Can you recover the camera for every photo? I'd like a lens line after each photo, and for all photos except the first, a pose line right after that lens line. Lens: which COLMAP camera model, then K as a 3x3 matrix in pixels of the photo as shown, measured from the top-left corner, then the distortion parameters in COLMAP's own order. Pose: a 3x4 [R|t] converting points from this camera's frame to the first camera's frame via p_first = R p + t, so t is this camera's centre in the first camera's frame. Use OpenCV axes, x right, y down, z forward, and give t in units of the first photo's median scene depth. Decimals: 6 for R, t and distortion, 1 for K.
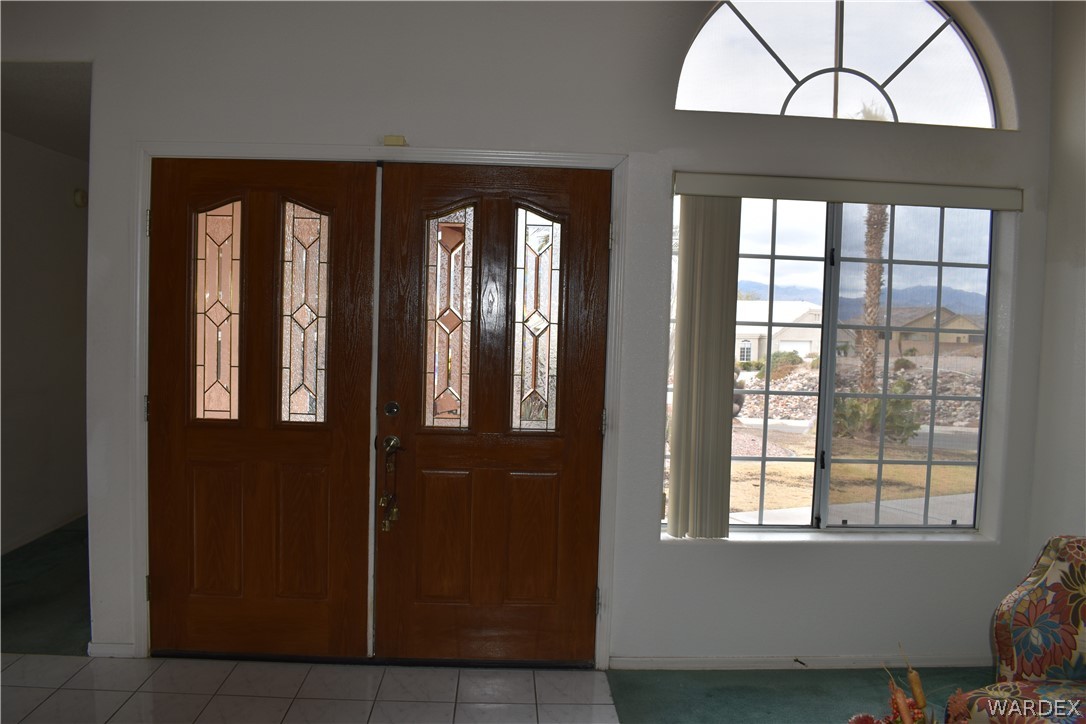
lens RADIAL K [[846.2, 0, 535.6], [0, 846.2, 356.2], [0, 0, 1]] dist [-0.094315, 0.011634]
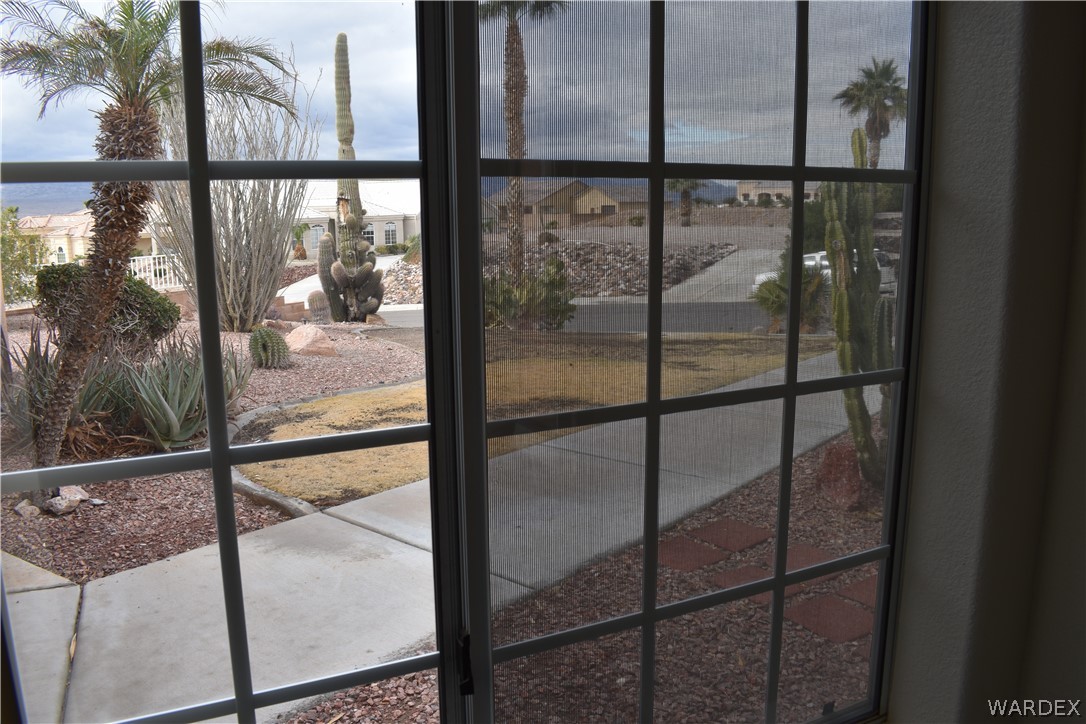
lens RADIAL K [[846.2, 0, 548.6], [0, 846.2, 363.1], [0, 0, 1]] dist [-0.094315, 0.011634]
pose [[0.910241, -0.115312, 0.397699, 0.058328], [0.056312, 0.985991, 0.157003, -0.003442], [-0.410232, -0.120515, 0.903983, 0.161940]]
